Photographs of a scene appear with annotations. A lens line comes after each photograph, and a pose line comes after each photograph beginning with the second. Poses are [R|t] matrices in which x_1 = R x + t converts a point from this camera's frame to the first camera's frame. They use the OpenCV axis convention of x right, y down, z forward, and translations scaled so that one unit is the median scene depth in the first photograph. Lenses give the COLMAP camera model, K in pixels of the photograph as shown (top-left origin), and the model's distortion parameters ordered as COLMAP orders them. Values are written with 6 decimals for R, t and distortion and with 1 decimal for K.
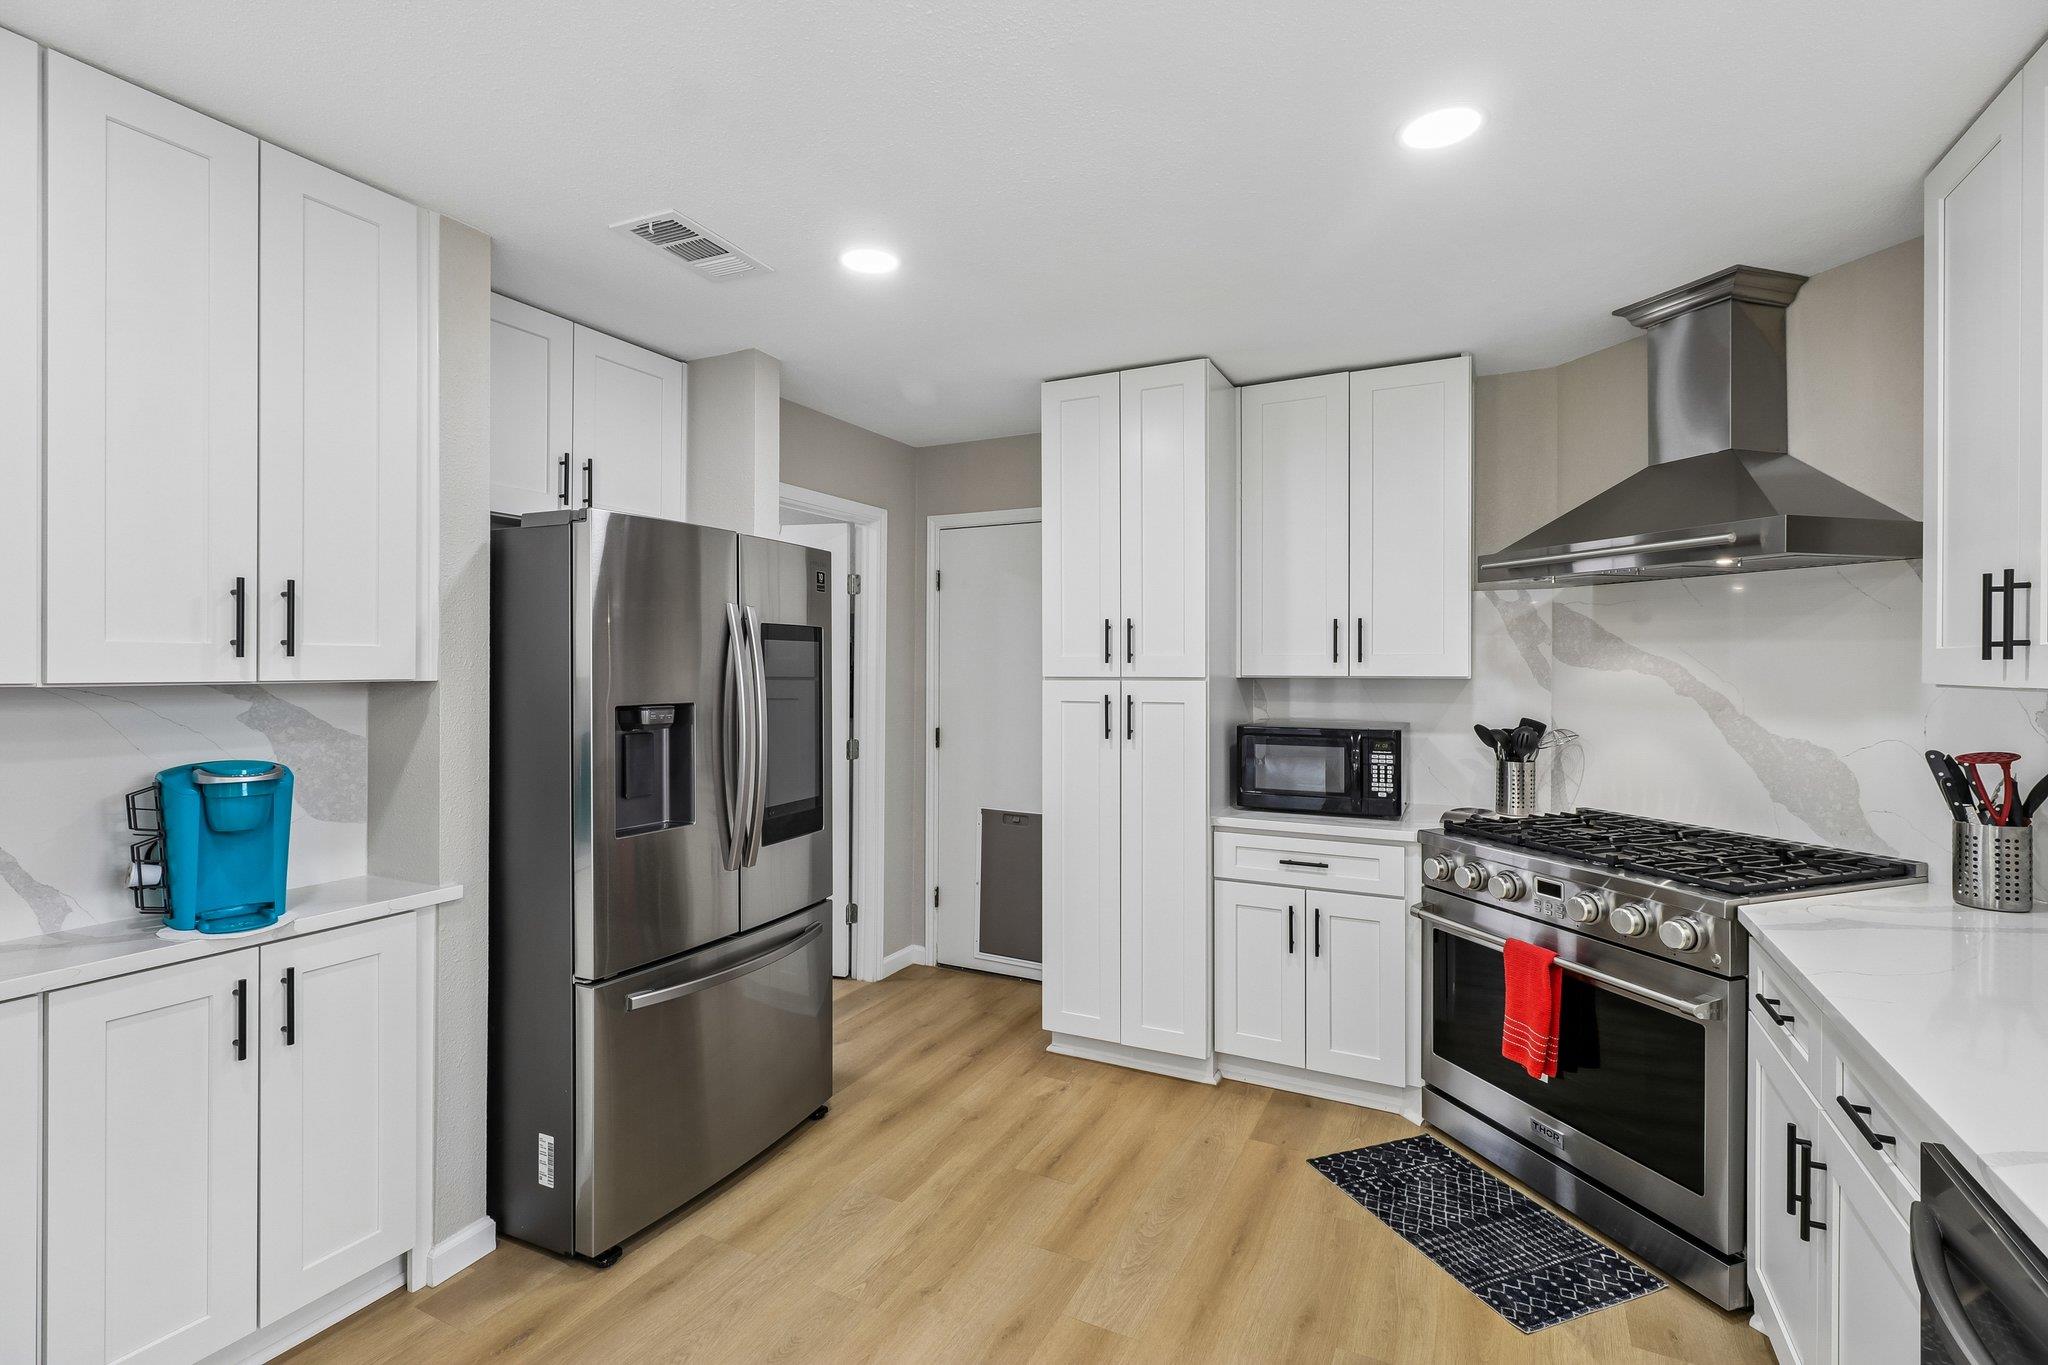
lens RADIAL K [[941.9, 0, 1024.0], [0, 941.9, 667.3], [0, 0, 1]] dist [0.002057, -0.000710]
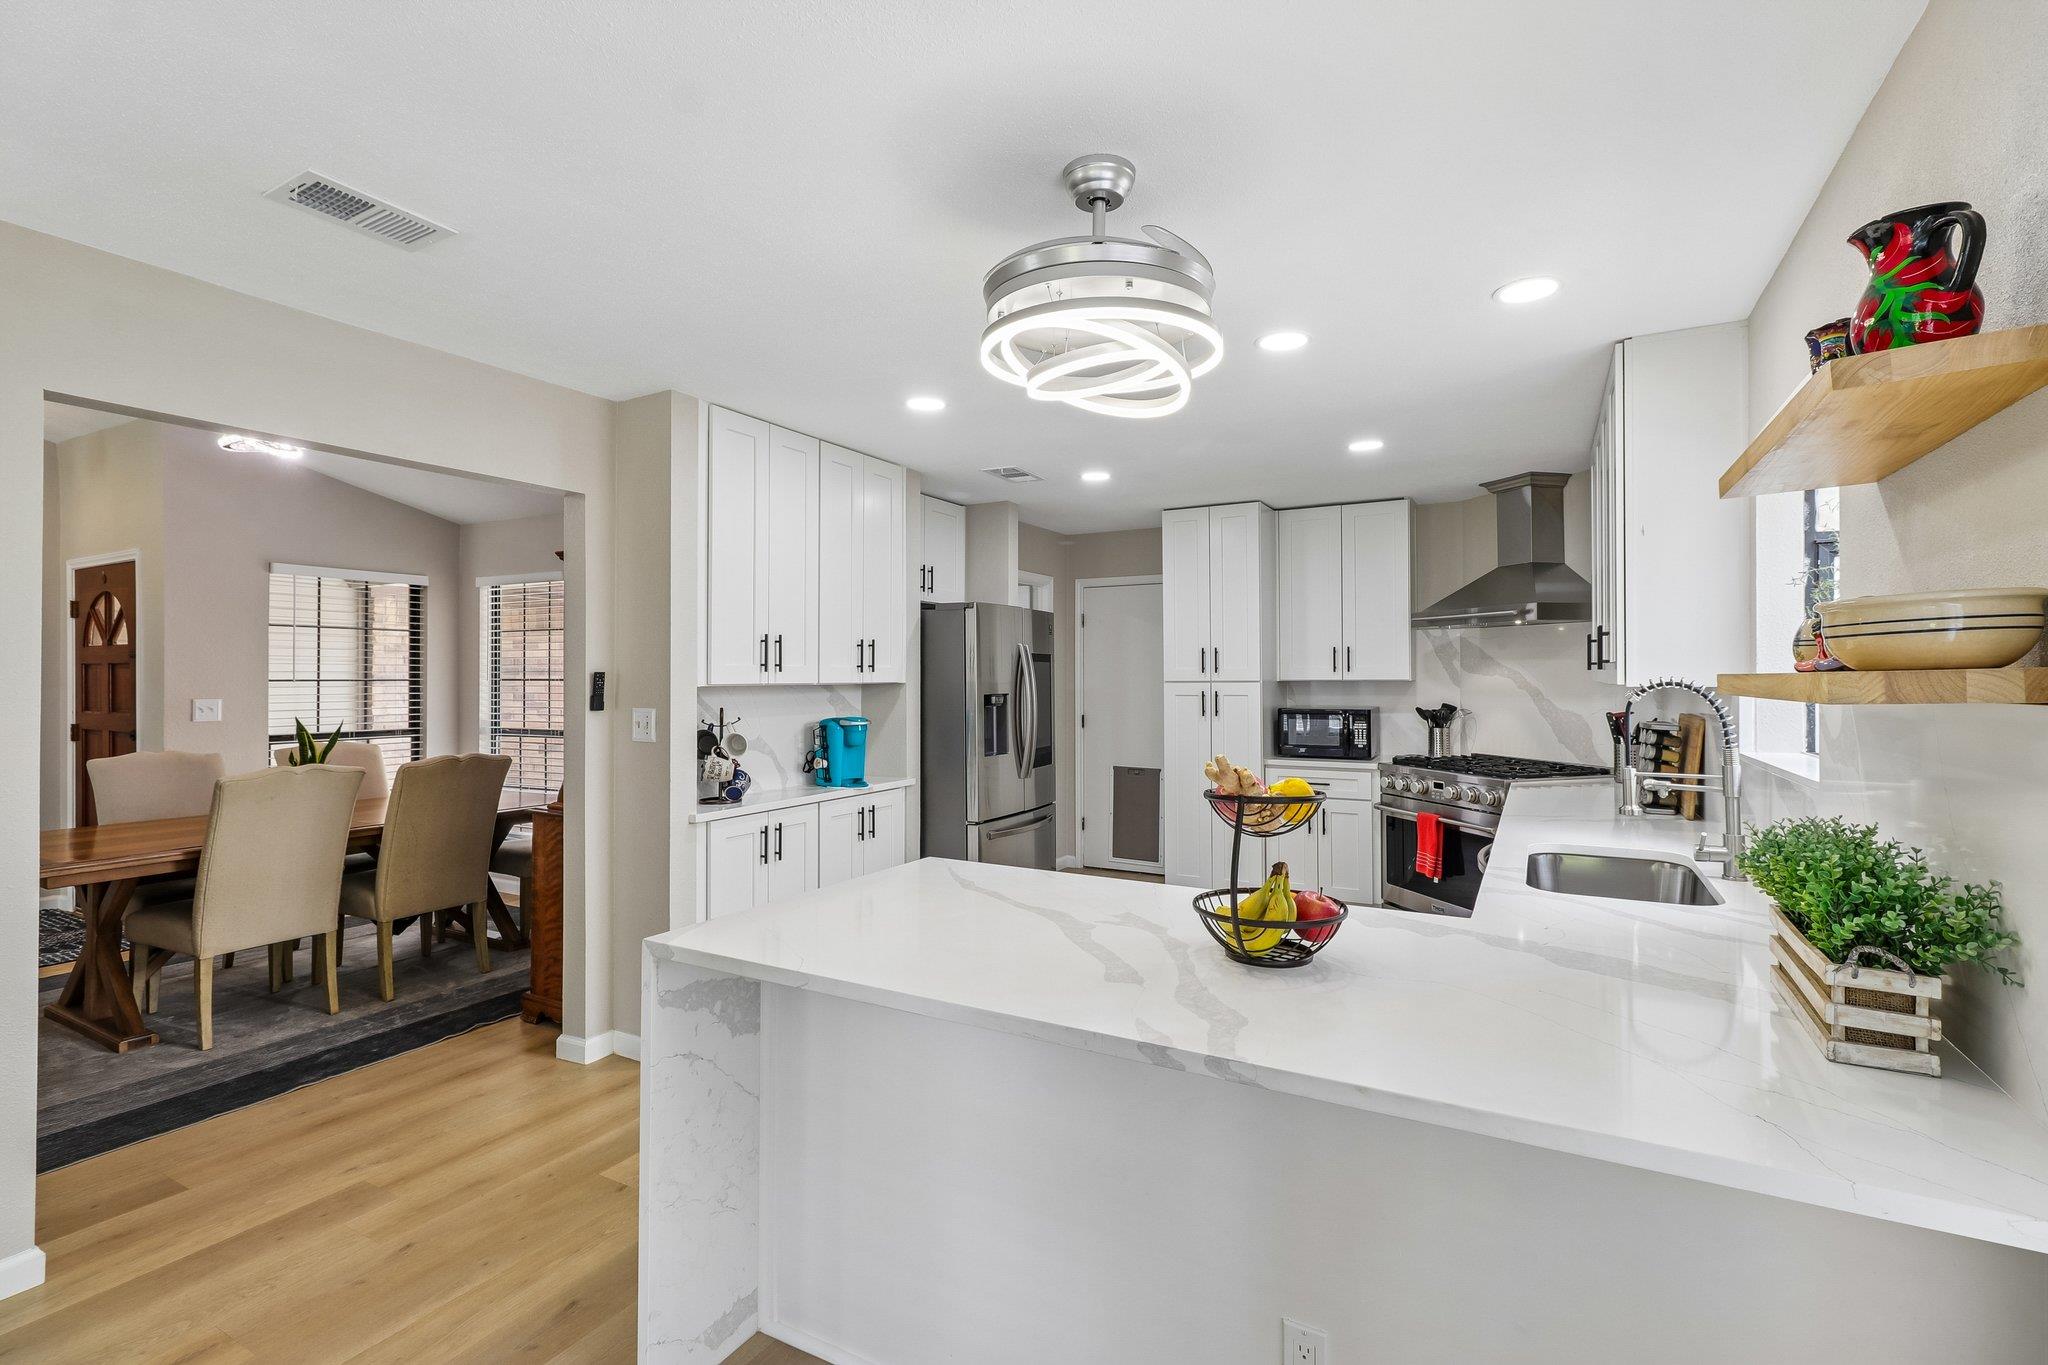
lens RADIAL K [[941.9, 0, 1024.0], [0, 941.9, 667.3], [0, 0, 1]] dist [0.002057, -0.000710]
pose [[0.999403, -0.005646, -0.034093, -0.193075], [0.005293, 0.999932, -0.010432, 0.001609], [0.034149, 0.010245, 0.999364, -0.798273]]
